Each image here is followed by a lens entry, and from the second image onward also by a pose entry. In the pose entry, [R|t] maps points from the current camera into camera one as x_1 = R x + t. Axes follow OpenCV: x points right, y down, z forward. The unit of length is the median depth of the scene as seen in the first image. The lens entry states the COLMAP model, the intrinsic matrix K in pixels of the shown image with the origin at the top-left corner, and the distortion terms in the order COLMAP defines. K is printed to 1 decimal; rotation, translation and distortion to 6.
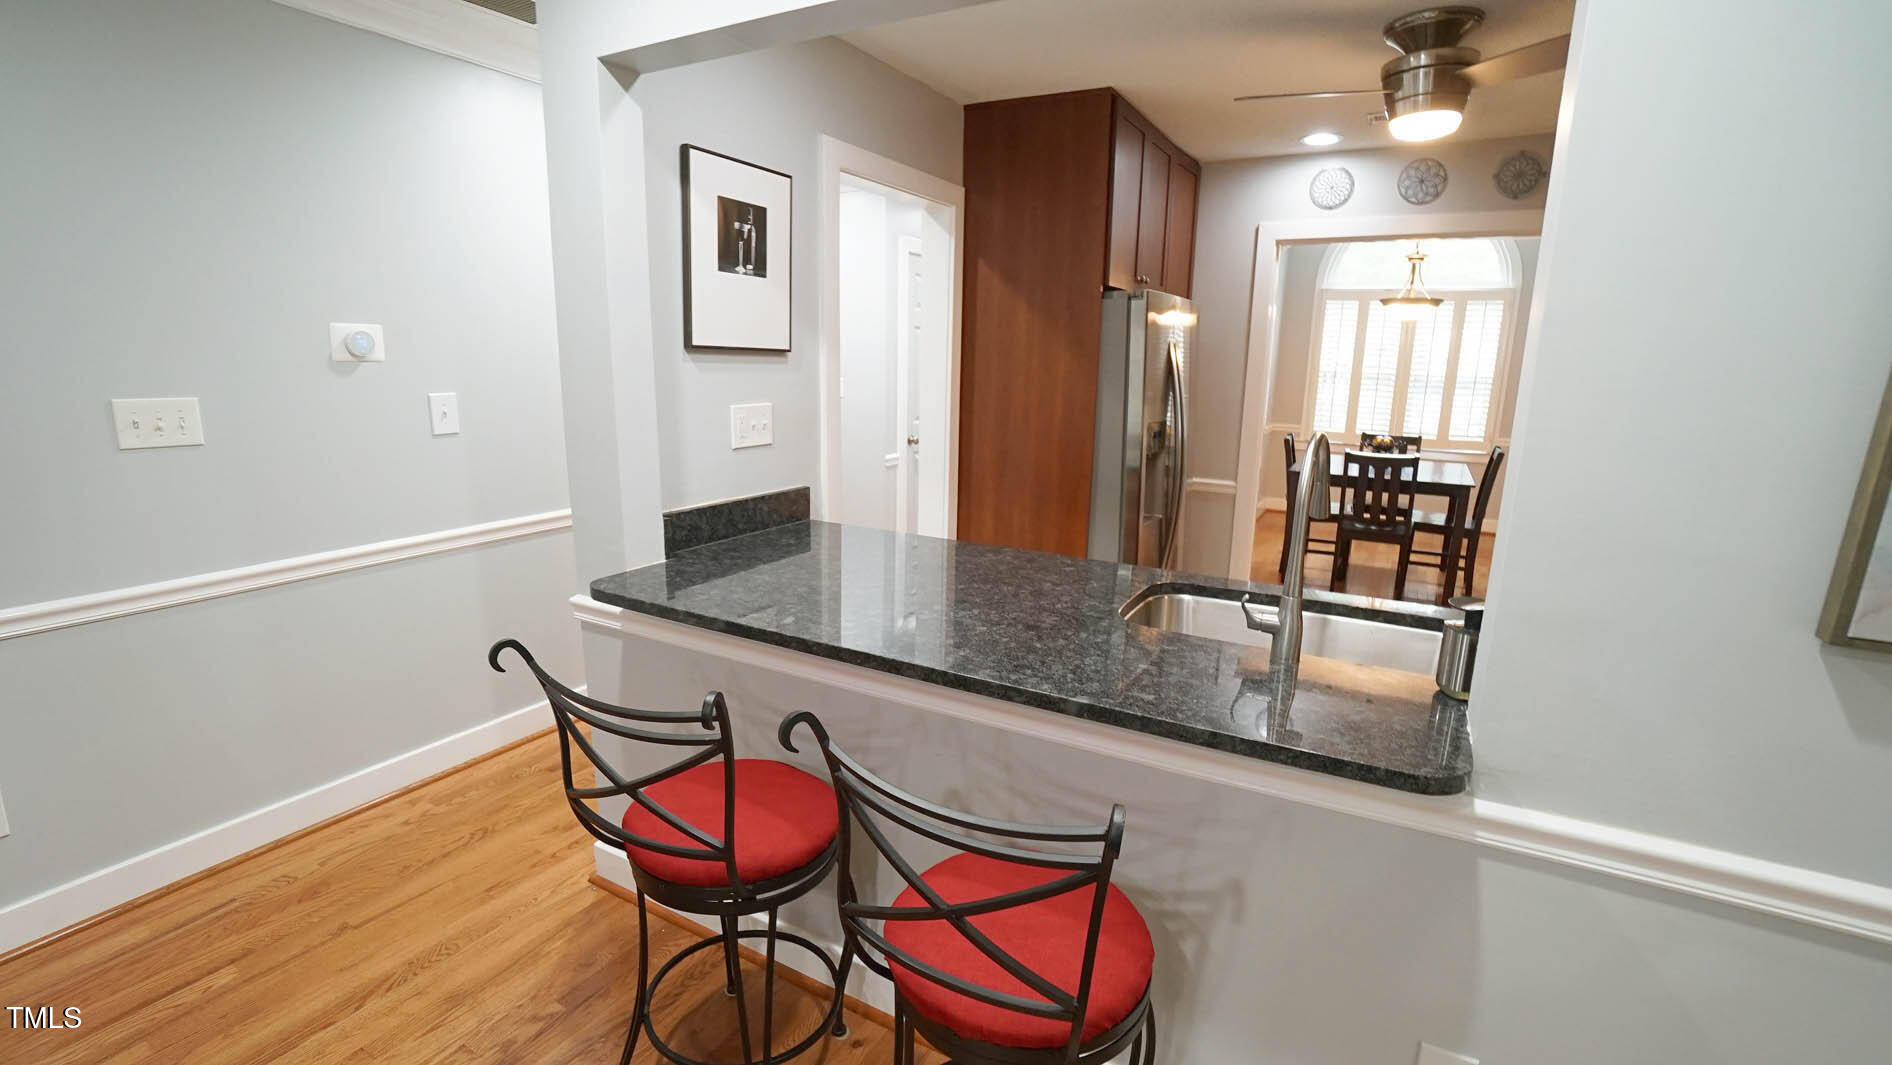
lens RADIAL K [[839.9, 0, 970.6], [0, 839.9, 540.0], [0, 0, 1]] dist [-0.015920, 0.000370]
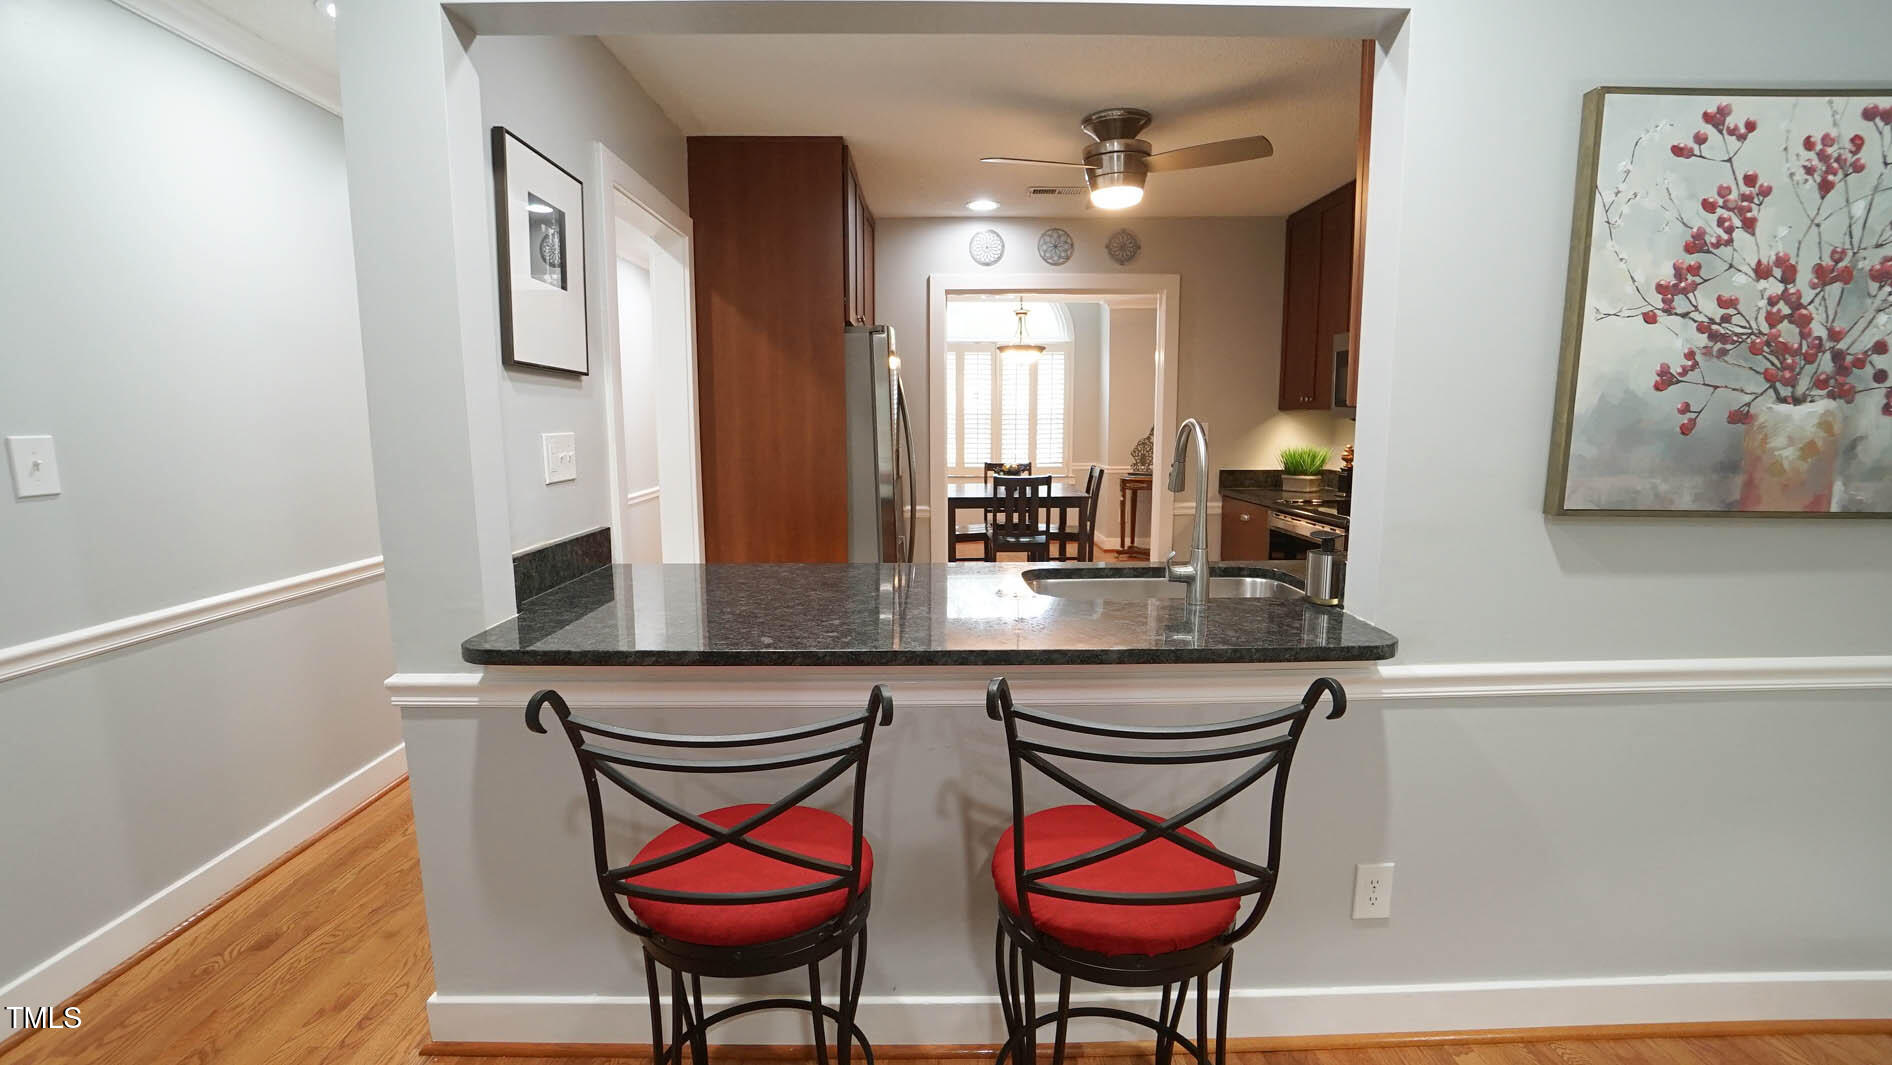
lens RADIAL K [[847.7, 0, 946.0], [0, 847.7, 532.5], [0, 0, 1]] dist [-0.010605, 0.000779]
pose [[0.868040, -0.090152, 0.488241, -0.329451], [0.130079, 0.990321, -0.048407, 0.033260], [-0.479152, 0.105529, 0.871365, 0.052270]]
